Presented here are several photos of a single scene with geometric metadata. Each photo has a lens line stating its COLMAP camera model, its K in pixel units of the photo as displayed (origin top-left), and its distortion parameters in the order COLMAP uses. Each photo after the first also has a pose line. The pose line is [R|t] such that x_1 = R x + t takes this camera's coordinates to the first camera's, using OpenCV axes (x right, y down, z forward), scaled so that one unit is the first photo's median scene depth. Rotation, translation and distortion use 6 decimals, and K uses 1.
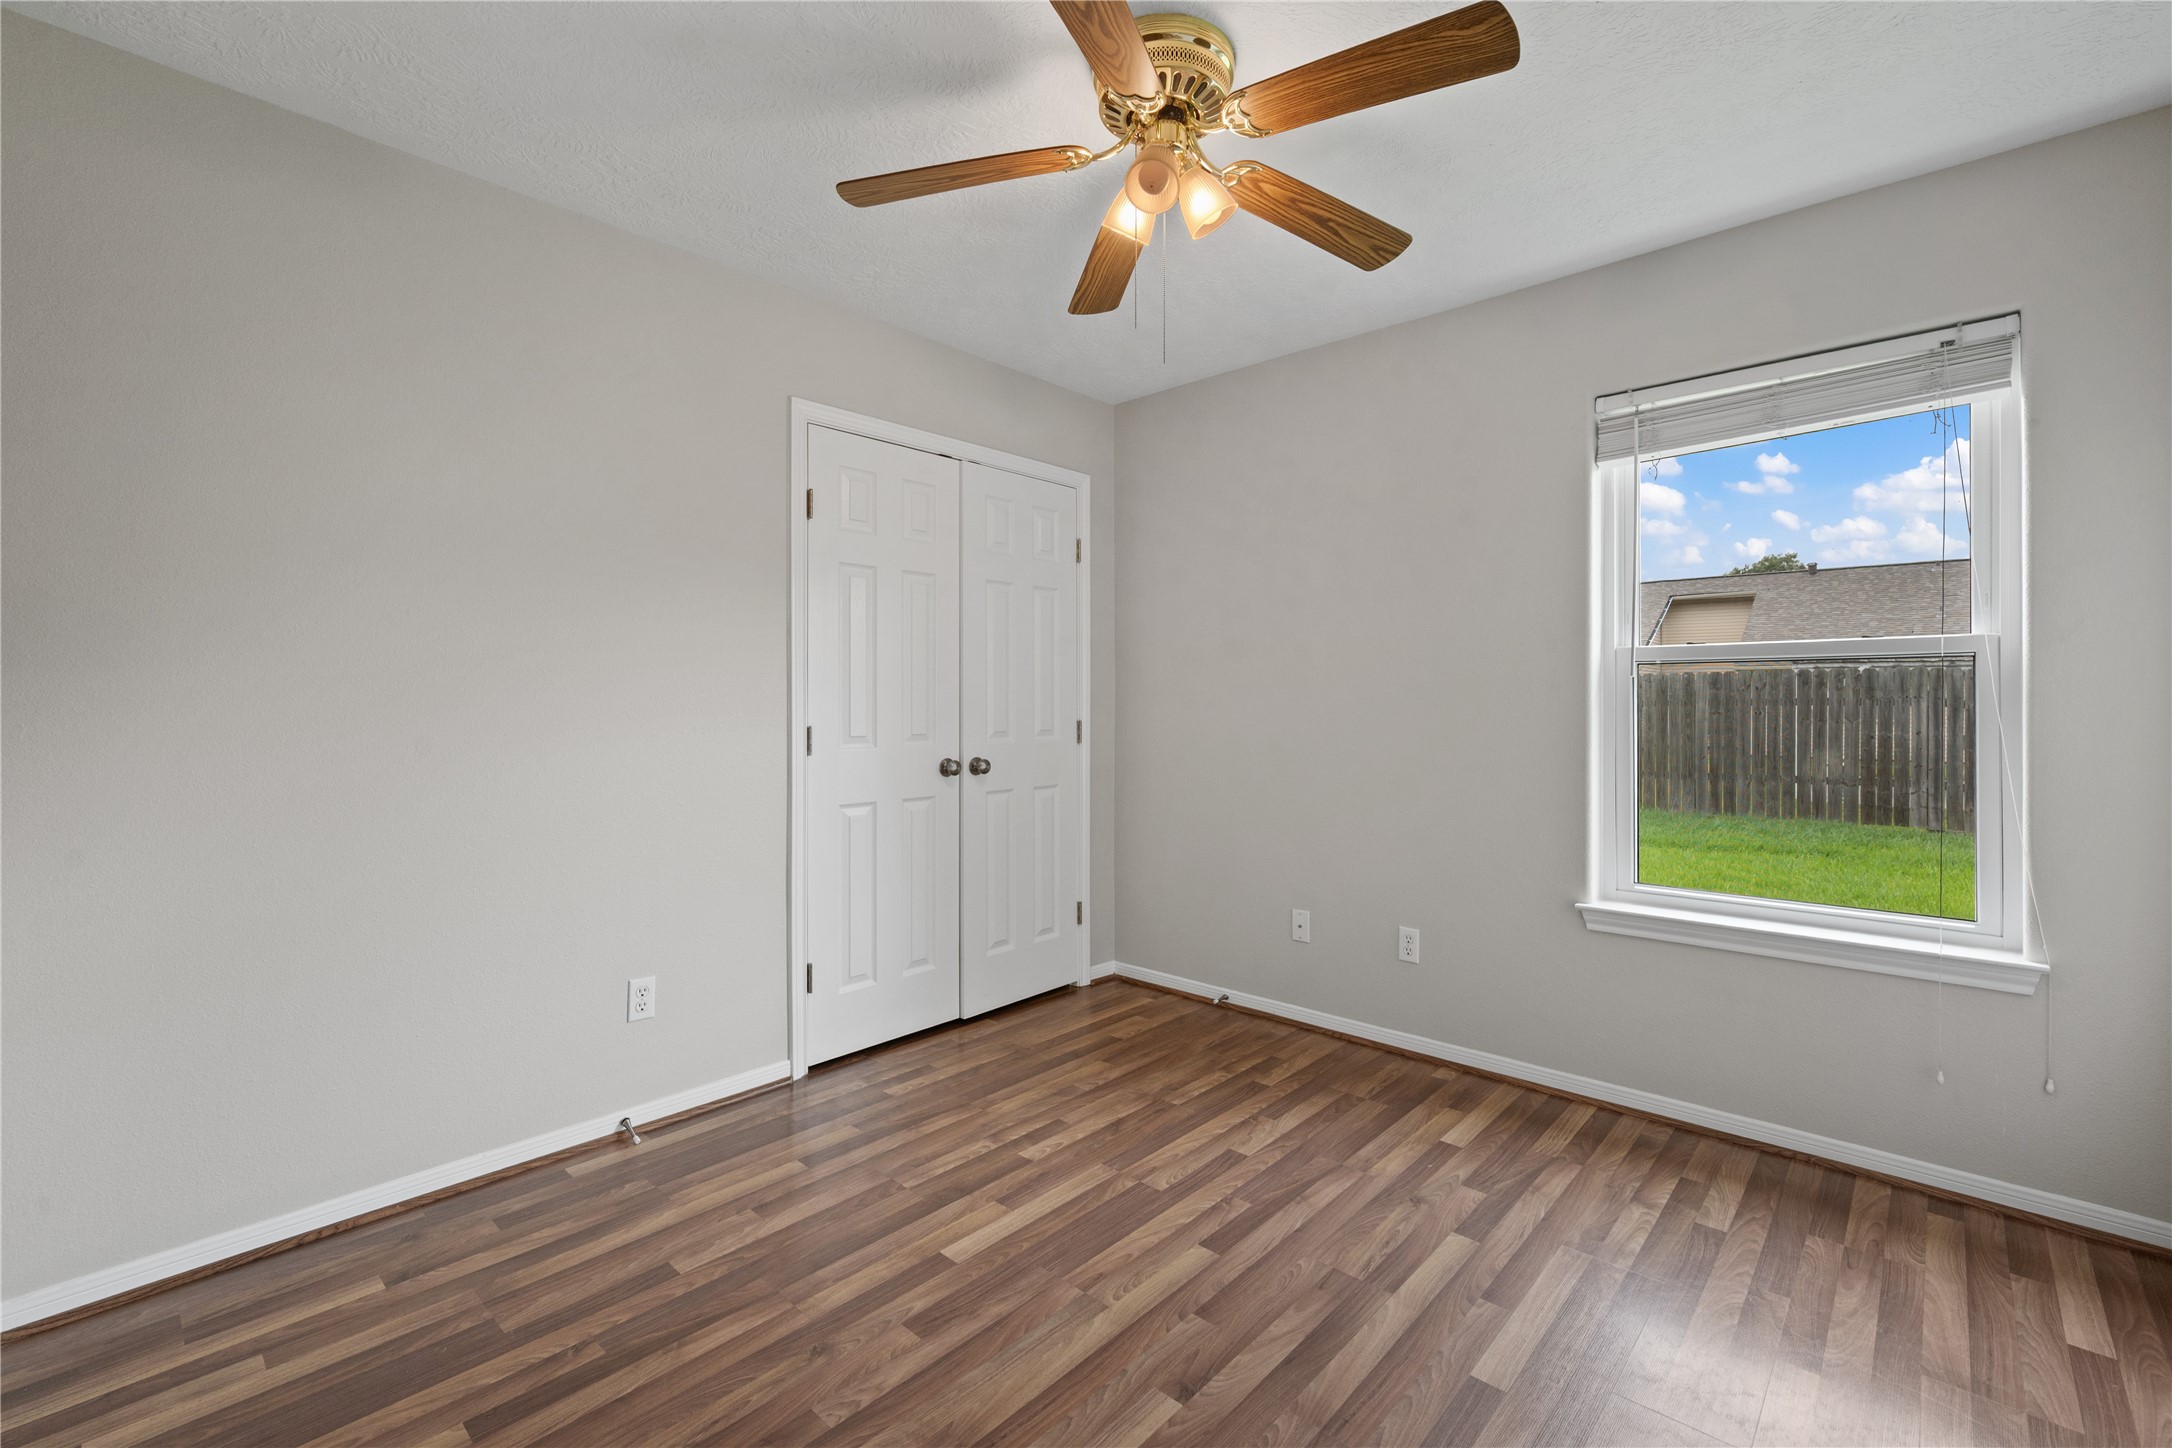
lens RADIAL K [[926.6, 0, 1082.0], [0, 926.6, 713.5], [0, 0, 1]] dist [-0.003790, 0.001230]
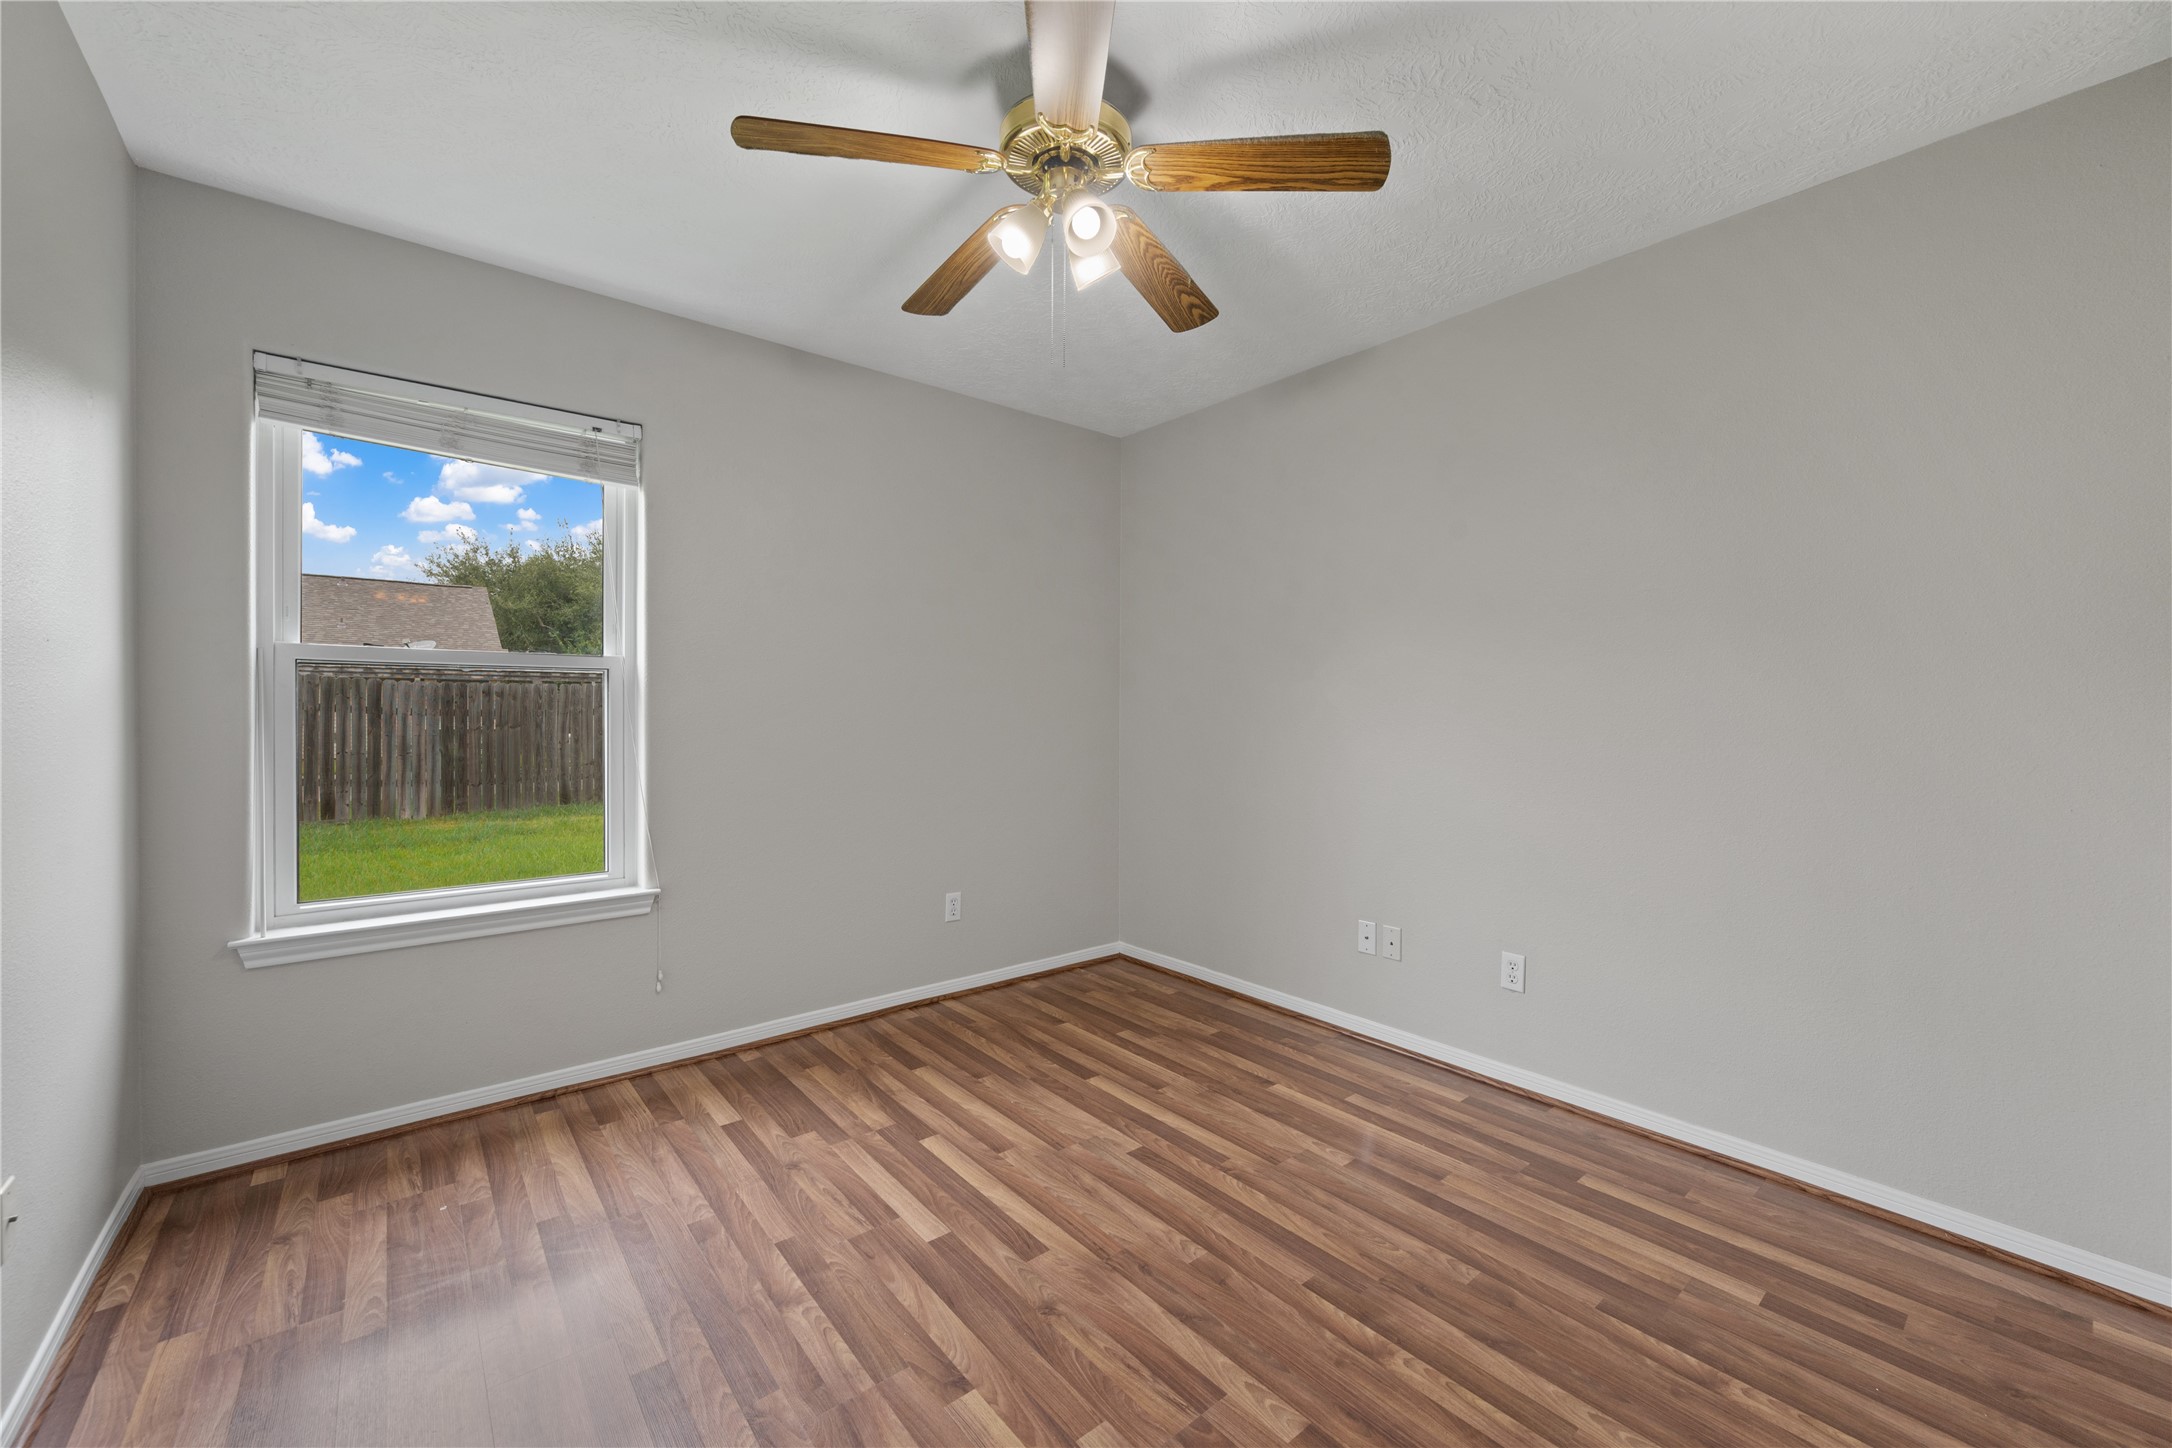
lens RADIAL K [[851.0, 0, 1086.1], [0, 851.0, 714.3], [0, 0, 1]] dist [-0.000722, 0.000991]
pose [[0.111308, -0.003224, 0.993781, -0.188180], [0.003896, 0.999988, 0.002807, -0.001807], [-0.993778, 0.003559, 0.111319, 0.176445]]
